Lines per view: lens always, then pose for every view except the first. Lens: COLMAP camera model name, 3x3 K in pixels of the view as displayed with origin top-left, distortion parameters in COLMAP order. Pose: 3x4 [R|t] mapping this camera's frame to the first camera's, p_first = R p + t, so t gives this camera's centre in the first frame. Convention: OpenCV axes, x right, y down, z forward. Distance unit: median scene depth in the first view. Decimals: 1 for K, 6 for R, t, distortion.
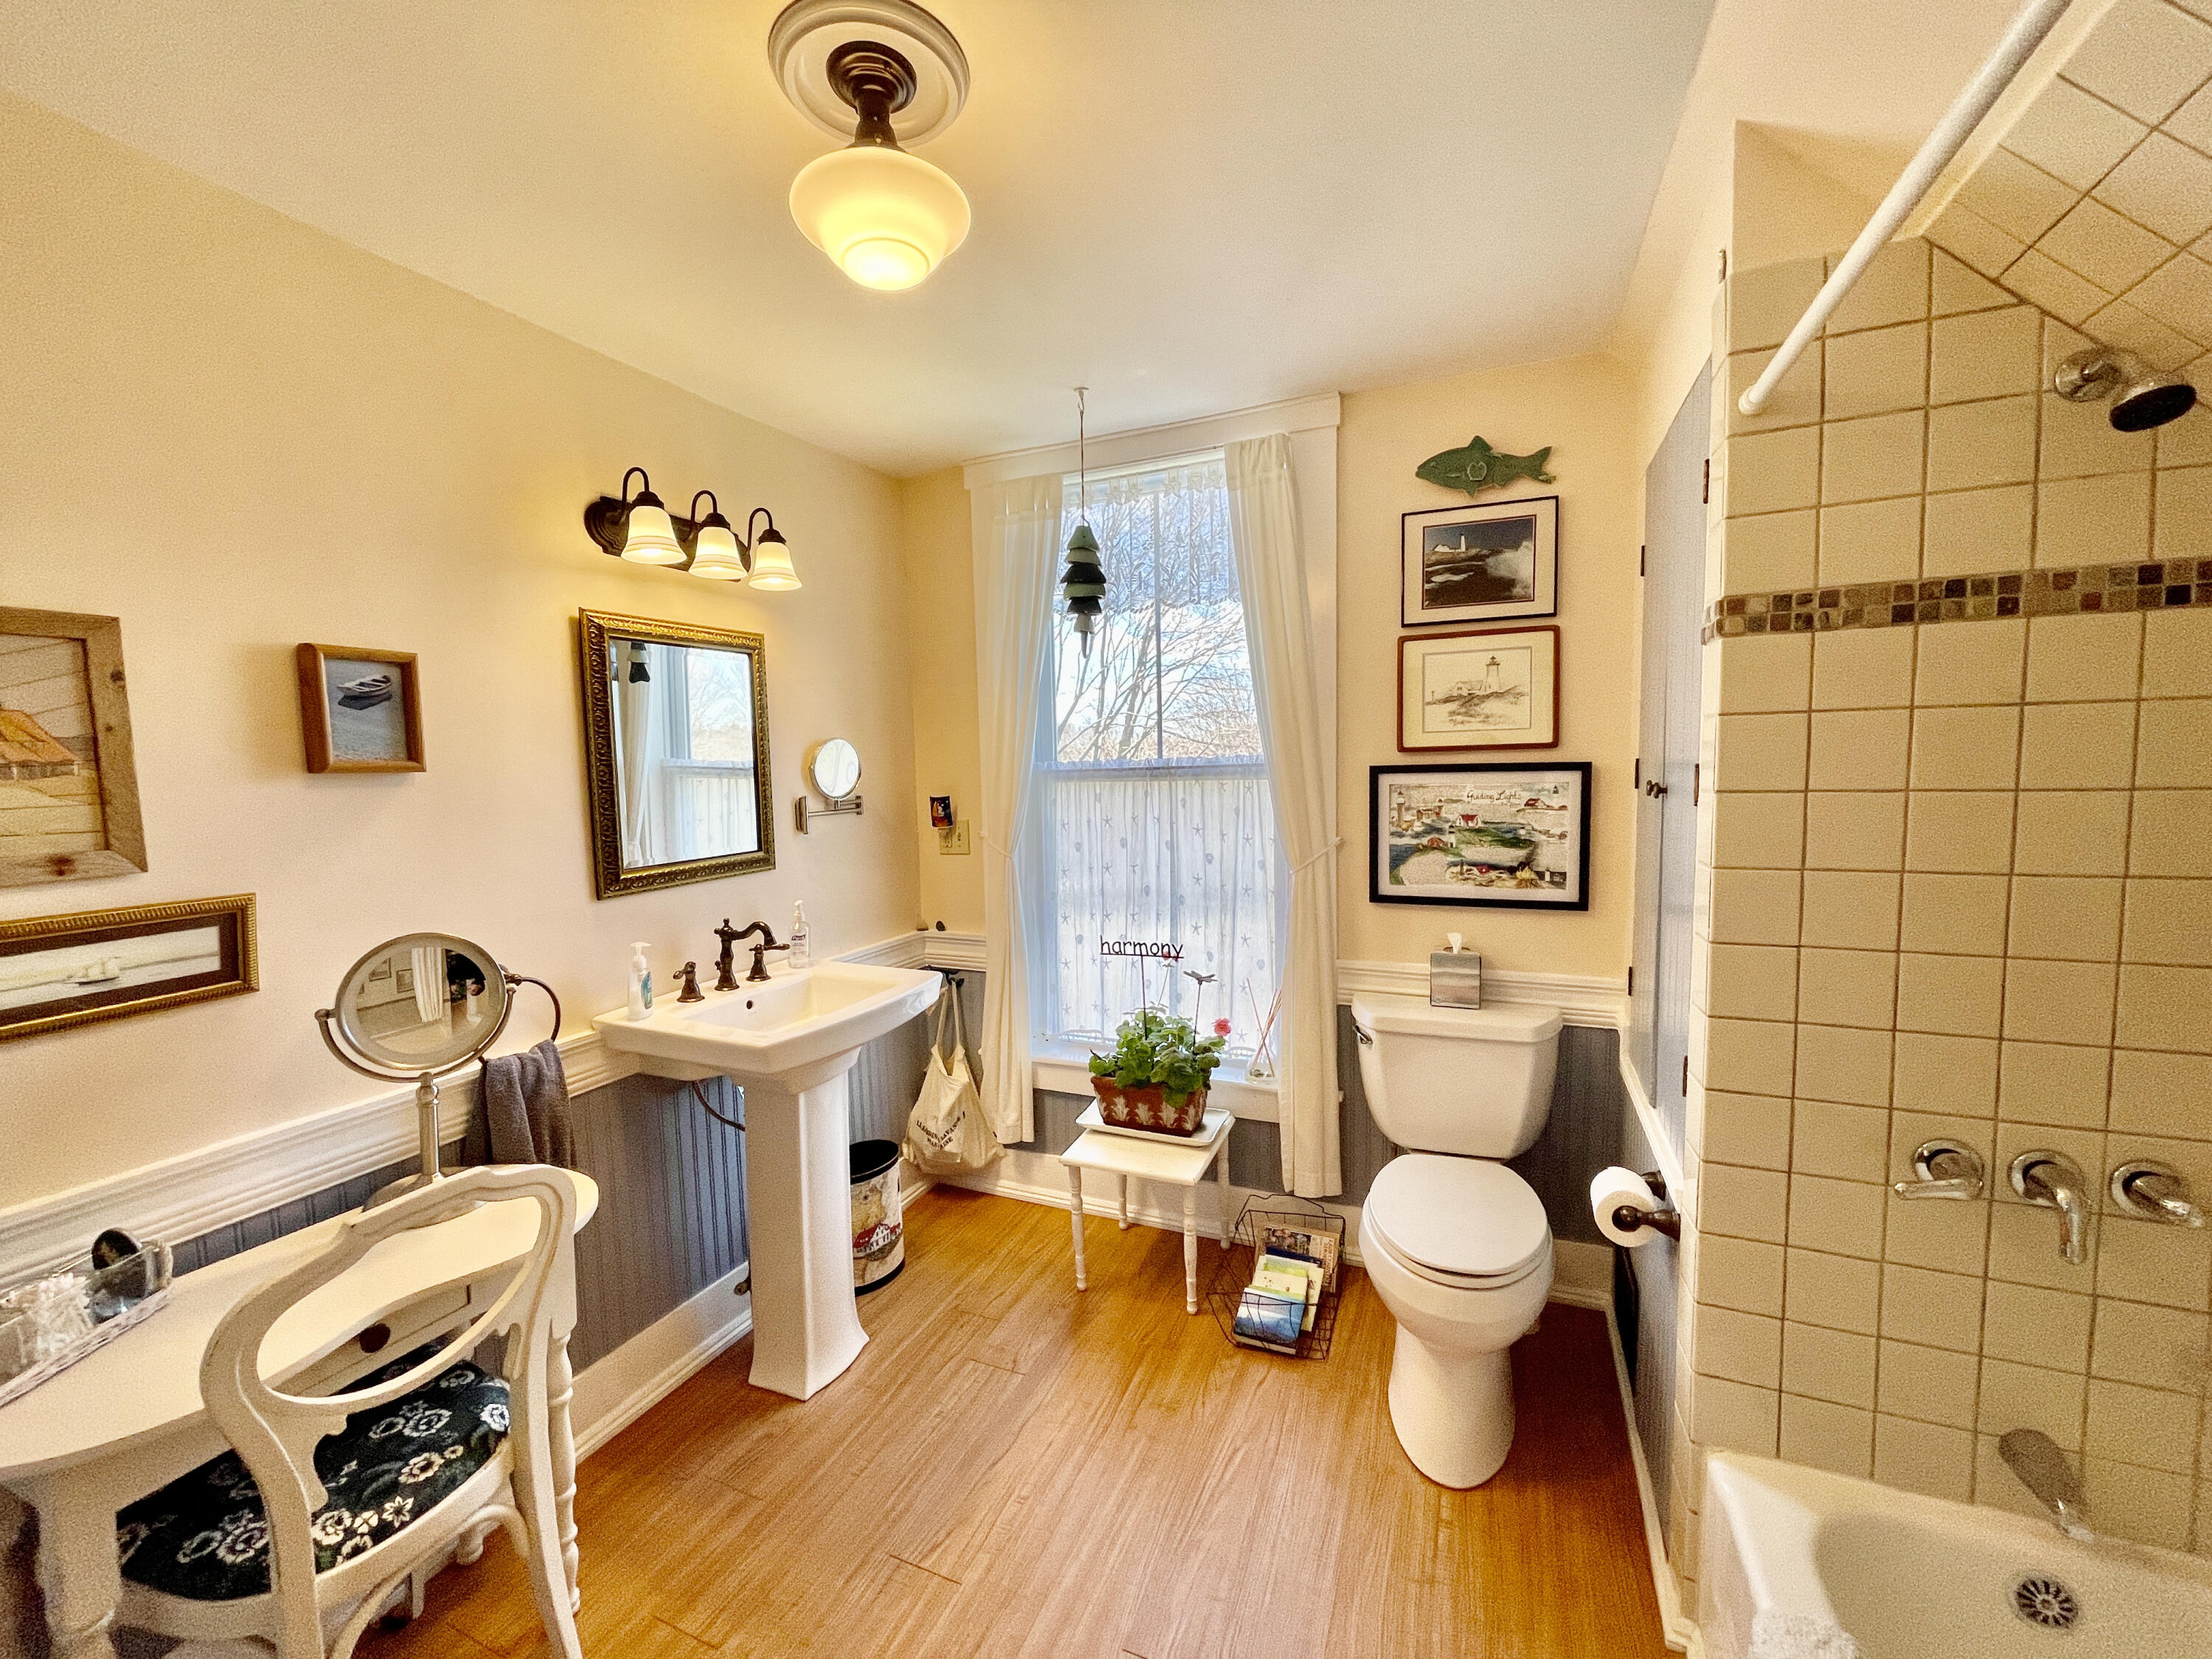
lens RADIAL K [[910.1, 0, 1095.4], [0, 910.1, 833.5], [0, 0, 1]] dist [0.002979, 0.000702]
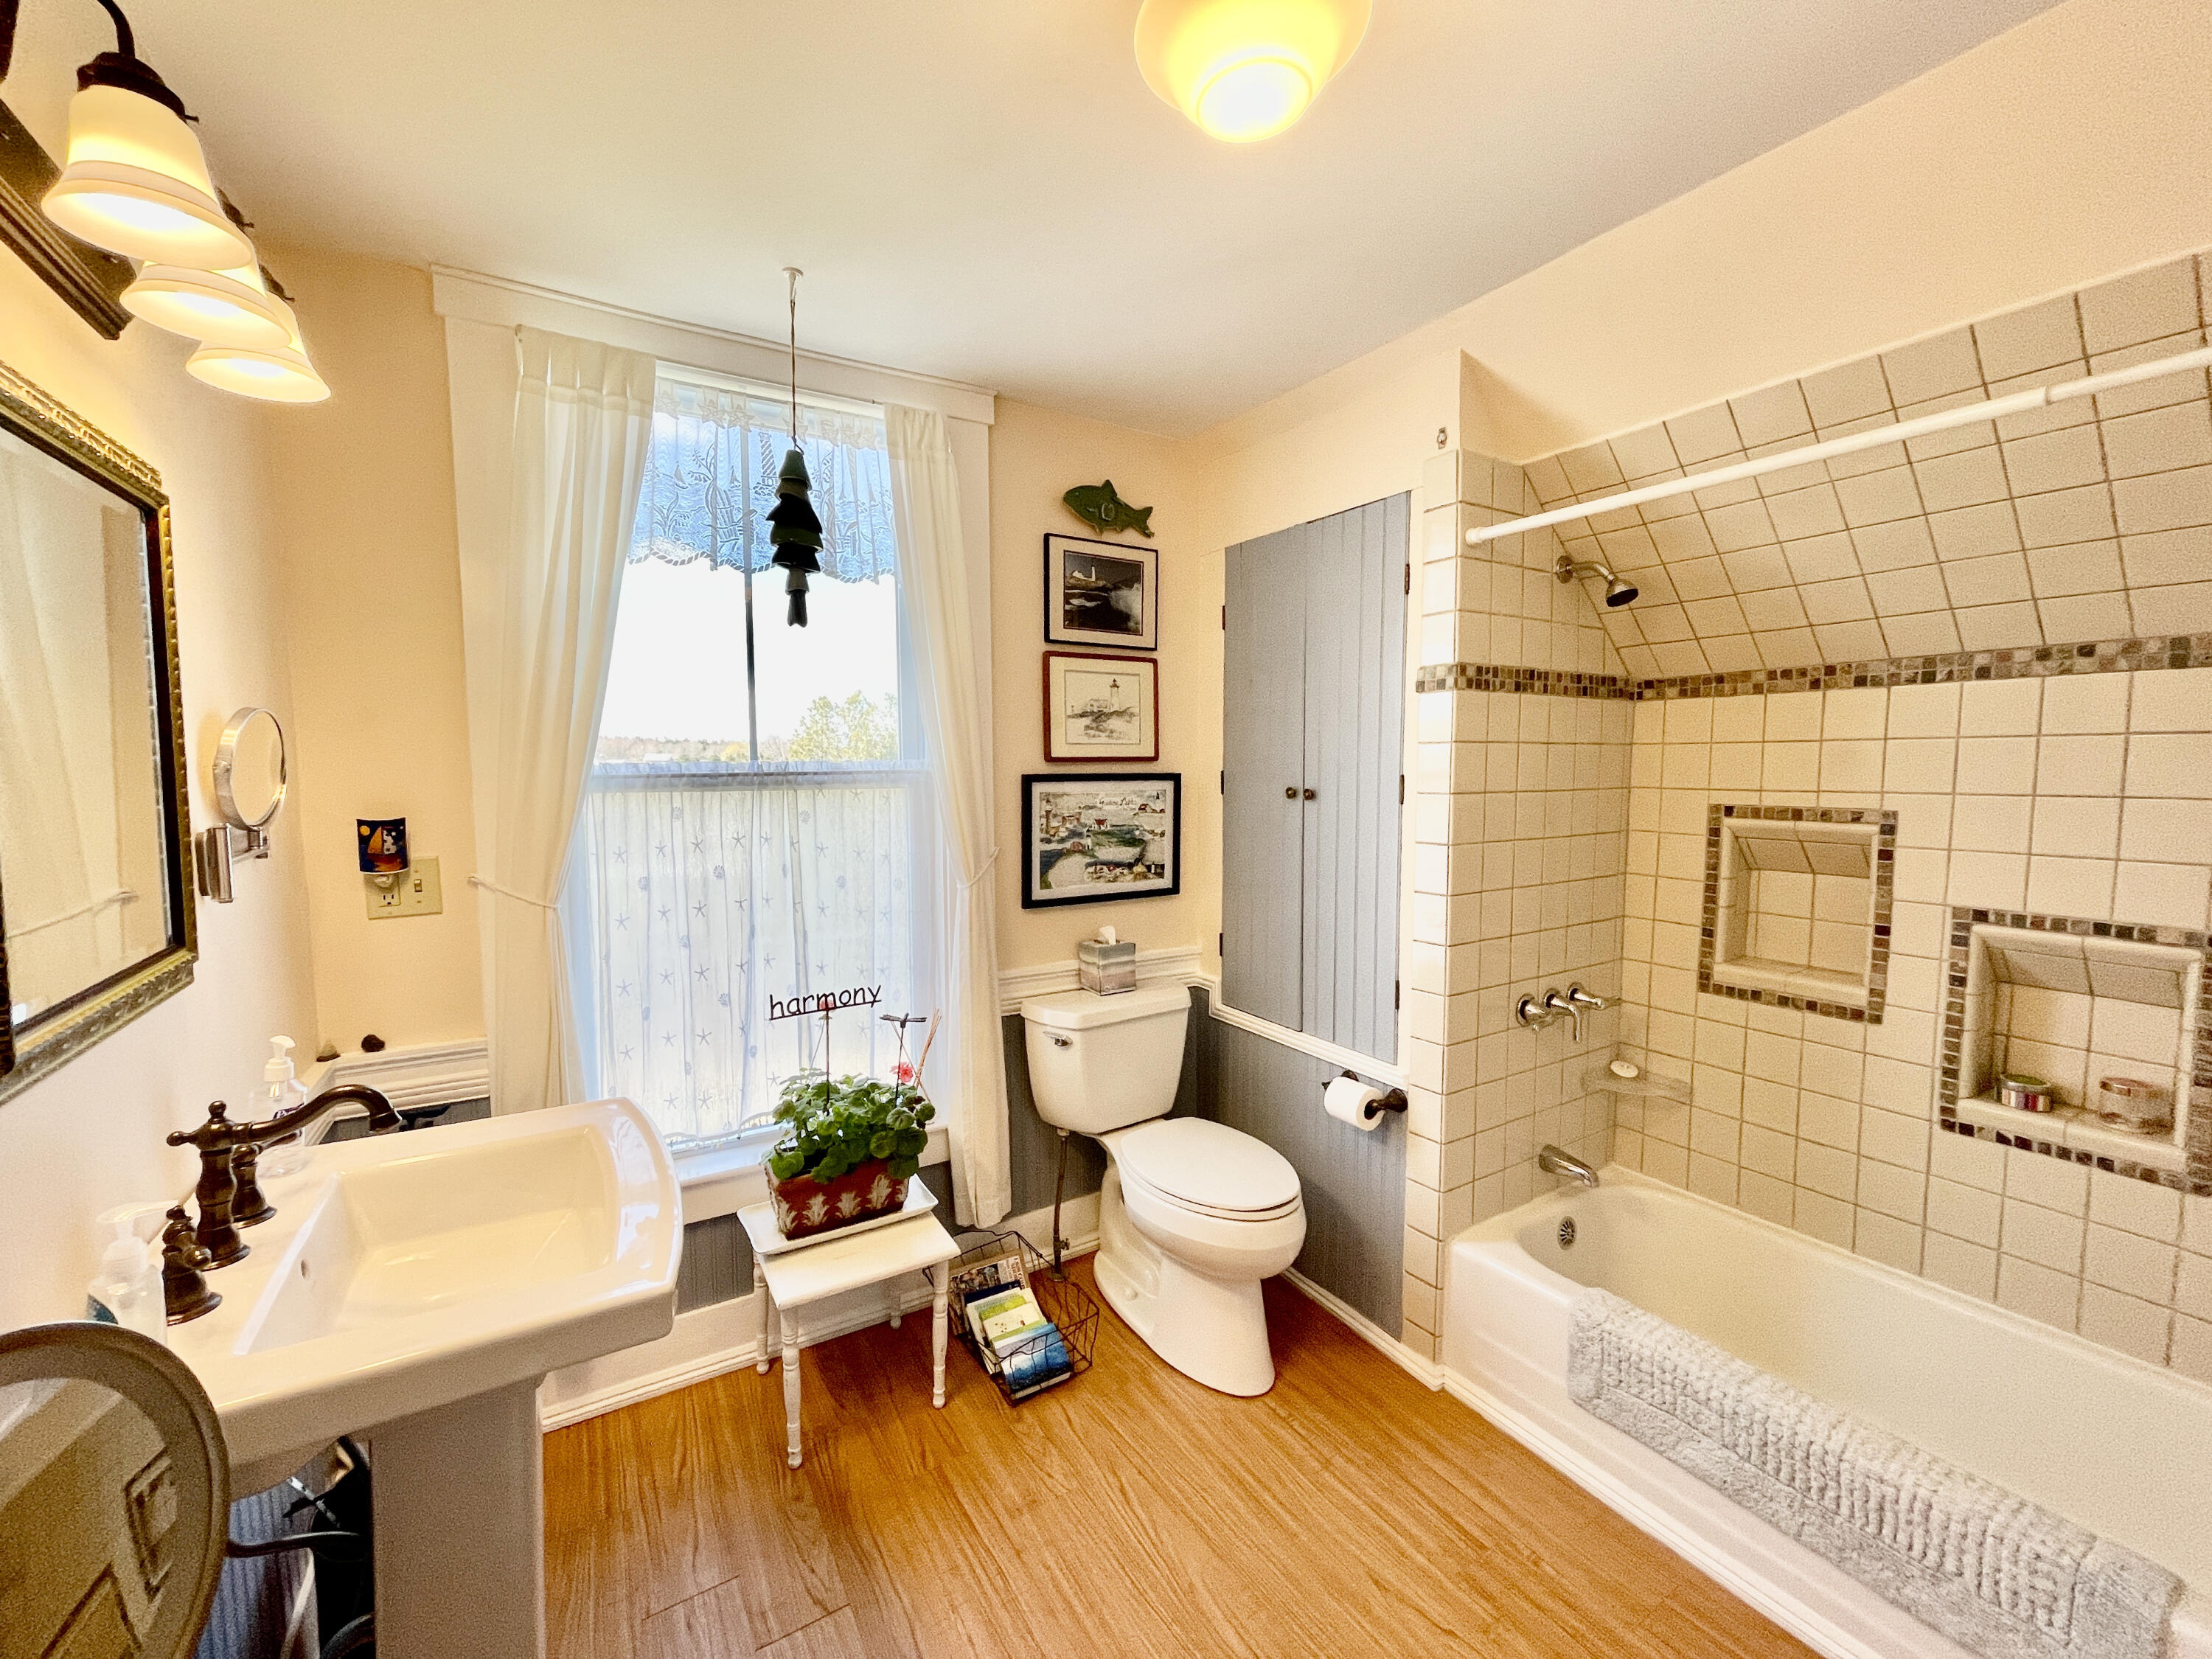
lens RADIAL K [[910.1, 0, 1110.9], [0, 910.1, 834.5], [0, 0, 1]] dist [0.002979, 0.000702]
pose [[0.557581, -0.044047, 0.828953, -0.512022], [0.055170, 0.998350, 0.015939, -0.019408], [-0.828287, 0.036846, 0.559091, 0.376894]]
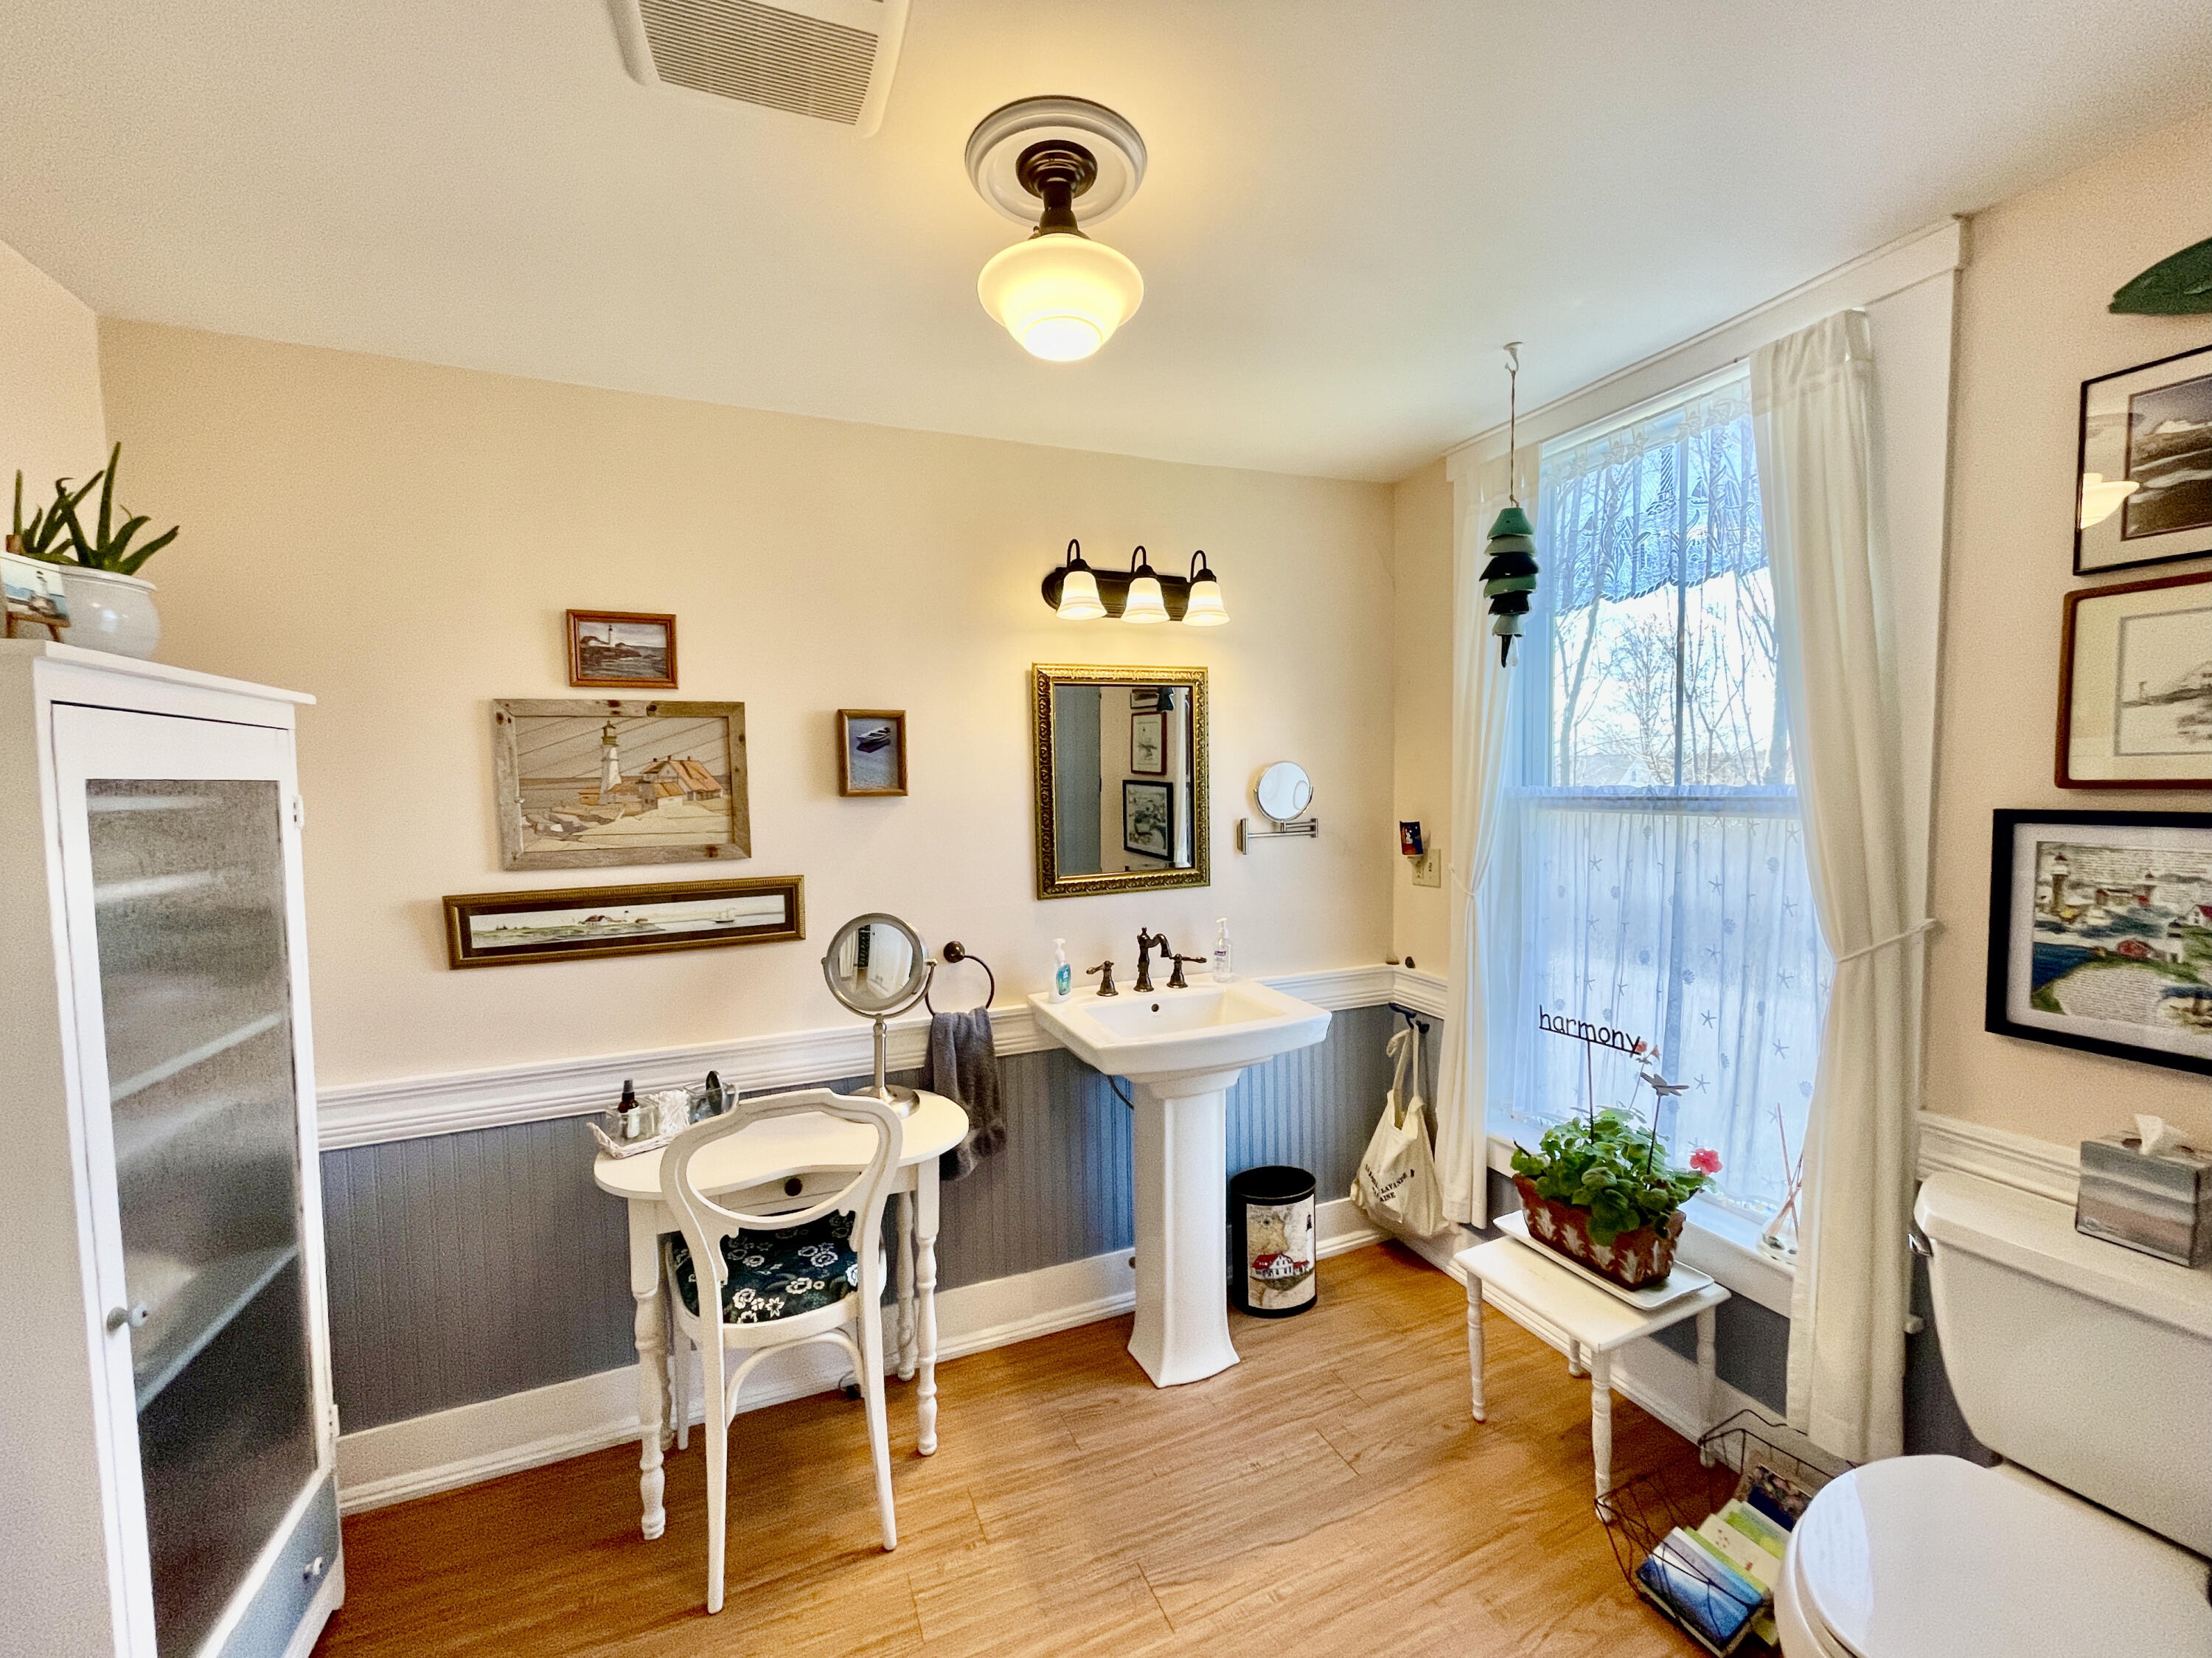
lens RADIAL K [[910.0, 0, 1094.5], [0, 910.0, 831.8], [0, 0, 1]] dist [0.002979, 0.000702]
pose [[0.722342, 0.051941, -0.689582, 0.304345], [-0.054932, 0.998334, 0.017654, -0.038721], [0.689350, 0.025128, 0.723992, 0.146537]]
